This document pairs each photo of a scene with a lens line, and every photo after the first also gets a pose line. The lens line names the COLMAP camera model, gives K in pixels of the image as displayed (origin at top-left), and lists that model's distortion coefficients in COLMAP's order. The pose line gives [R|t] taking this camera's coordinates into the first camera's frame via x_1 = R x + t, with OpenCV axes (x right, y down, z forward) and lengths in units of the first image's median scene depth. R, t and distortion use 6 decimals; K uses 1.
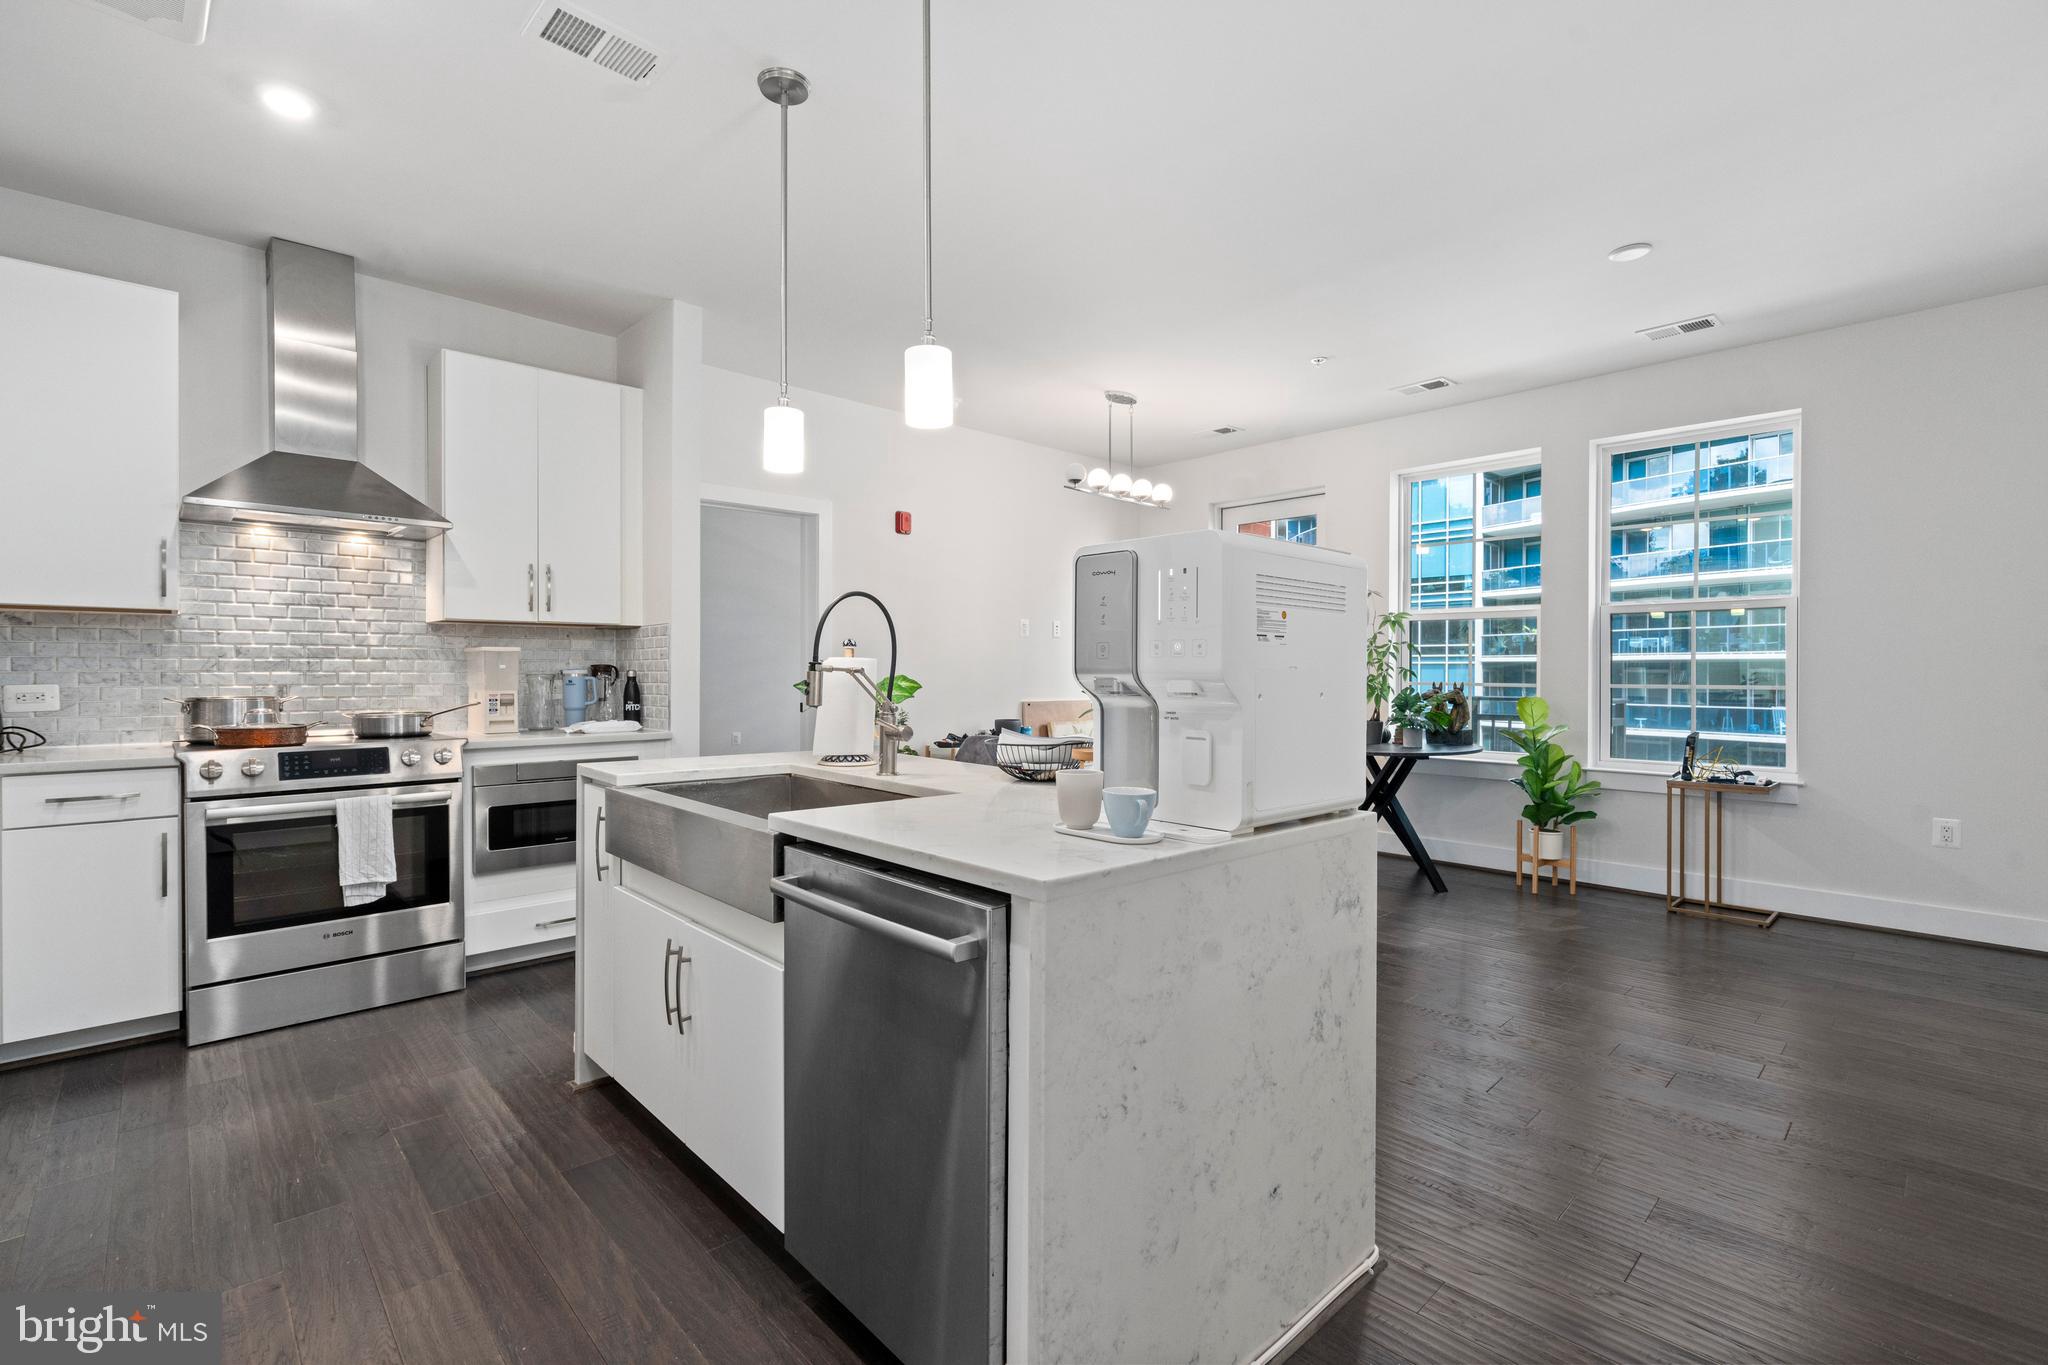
lens RADIAL K [[924.4, 0, 1021.7], [0, 924.4, 677.7], [0, 0, 1]] dist [-0.004648, -0.000416]
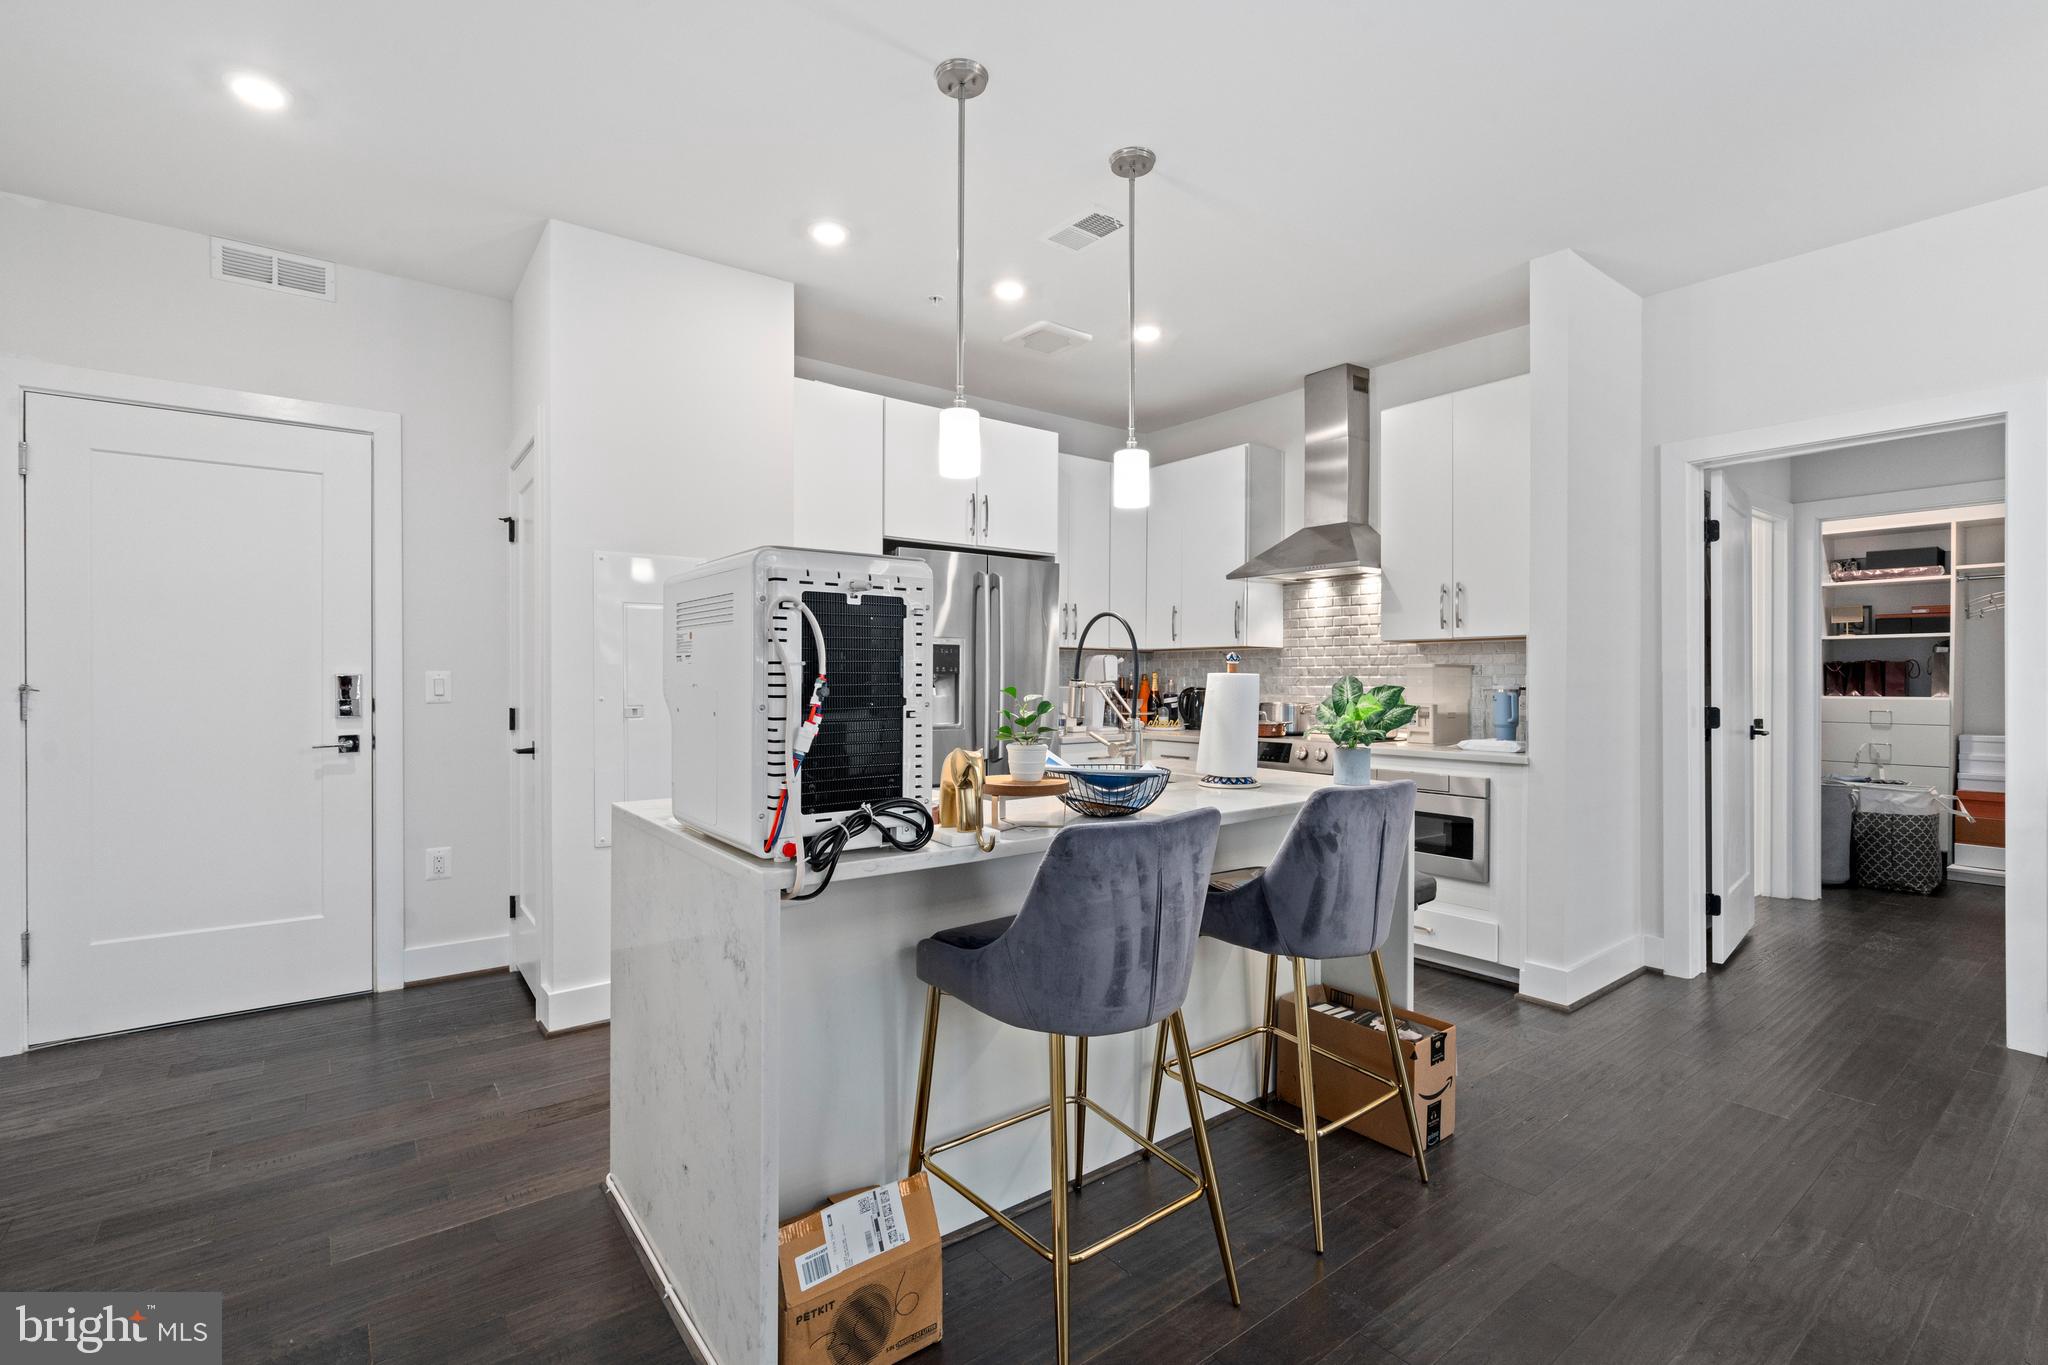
lens RADIAL K [[911.7, 0, 1028.9], [0, 911.7, 682.5], [0, 0, 1]] dist [-0.001458, -0.000084]
pose [[-0.093291, 0.000968, -0.995638, 0.600399], [-0.008686, 0.999961, 0.001786, -0.010161], [0.995601, 0.008815, -0.093279, 0.704659]]
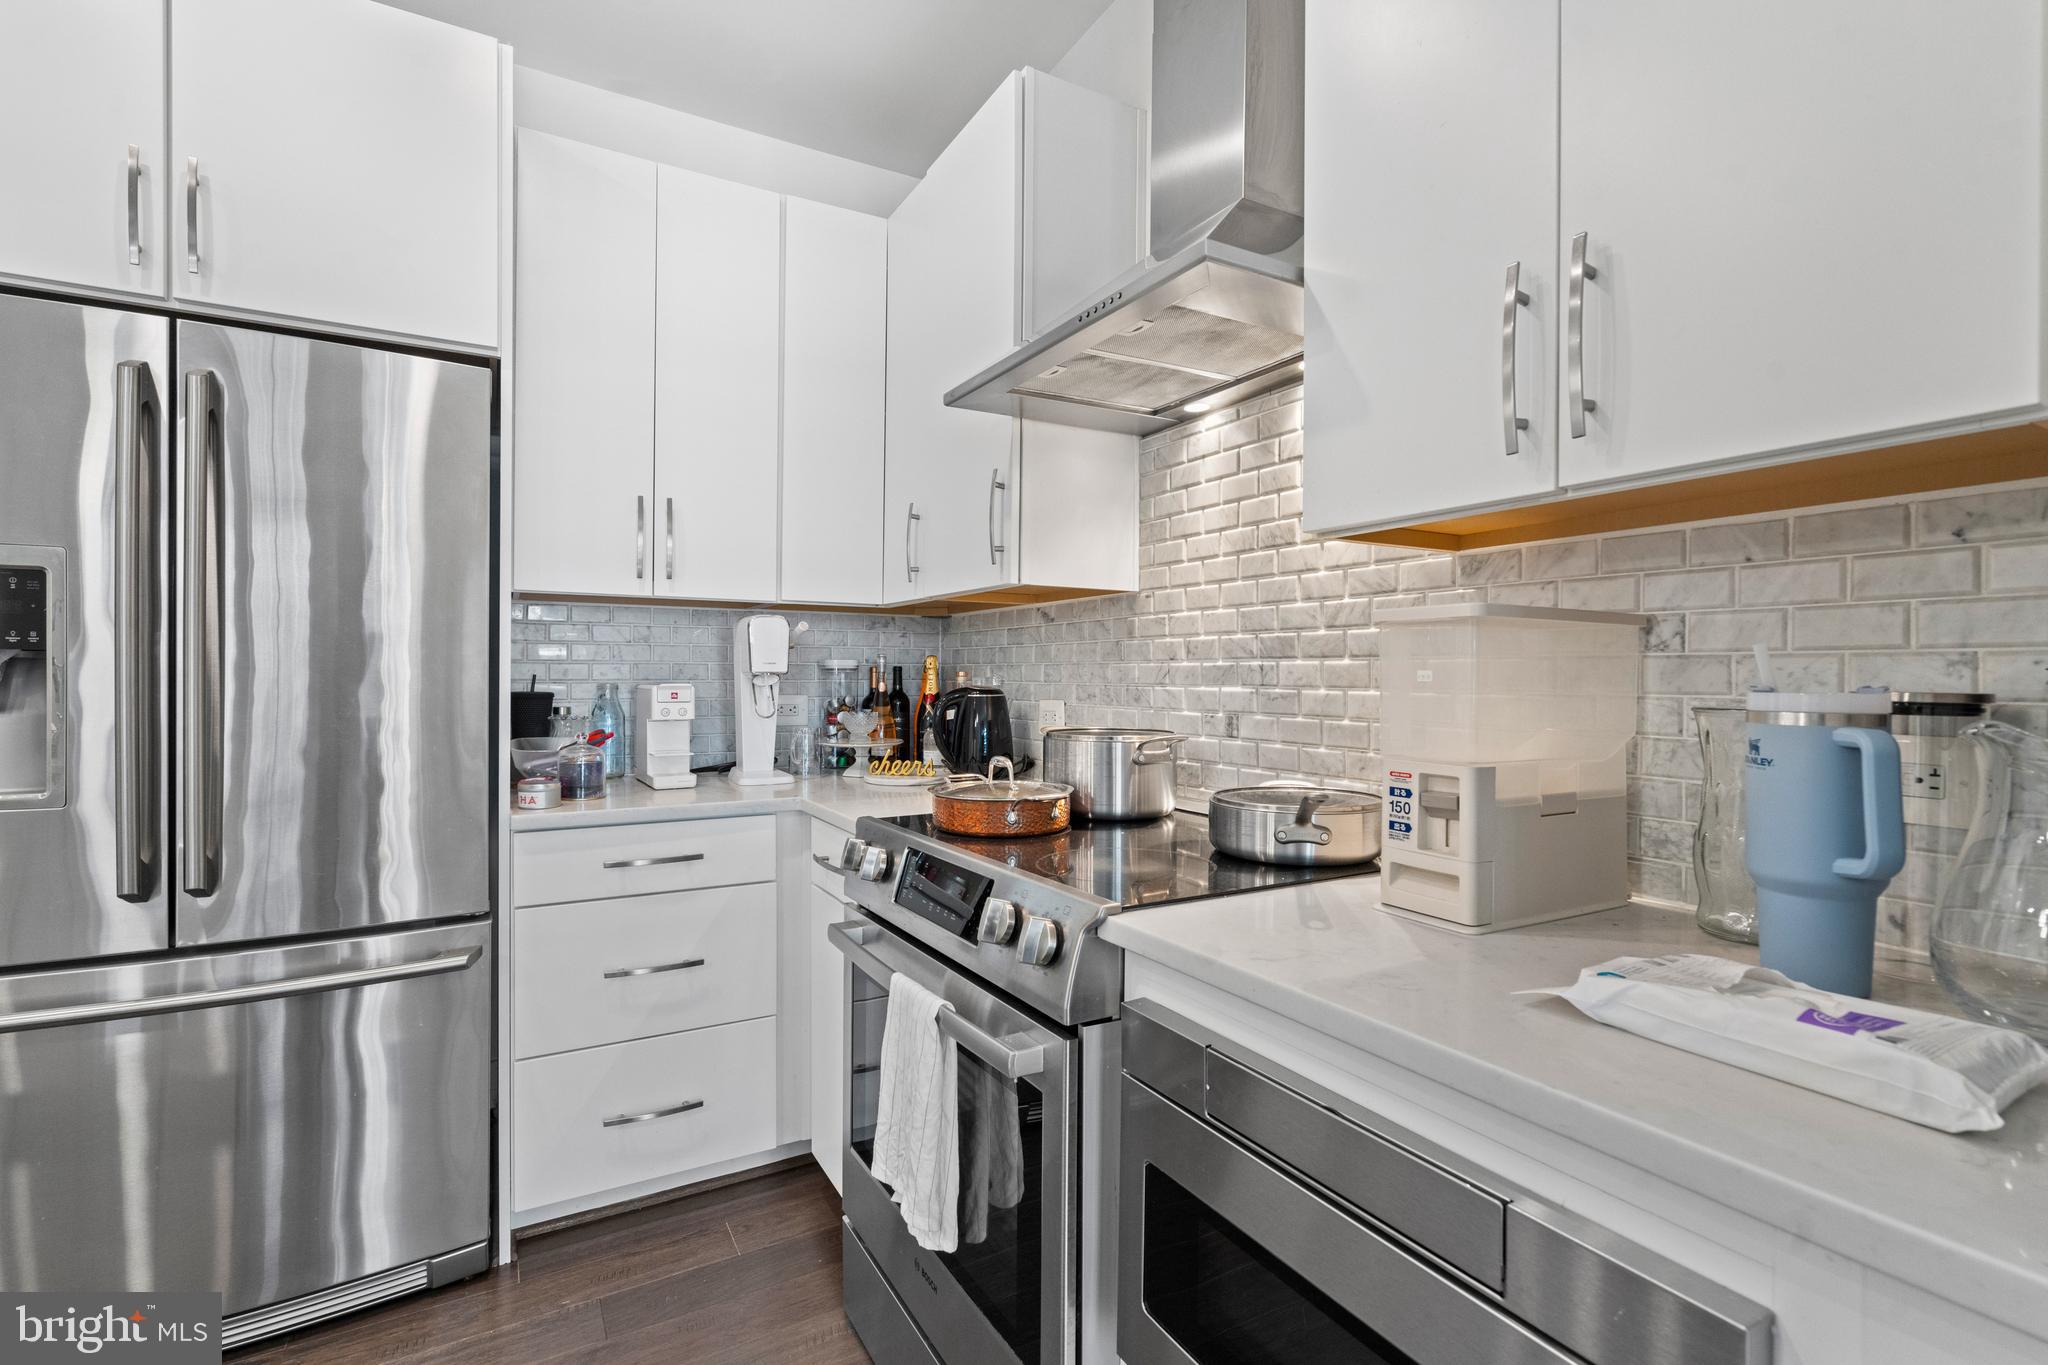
lens RADIAL K [[924.4, 0, 1021.7], [0, 924.4, 677.7], [0, 0, 1]] dist [-0.004648, -0.000416]
pose [[-0.230142, 0.000566, -0.973157, -0.288380], [-0.011599, 0.999927, 0.003325, -0.012085], [0.973088, 0.012052, -0.230119, 1.037176]]
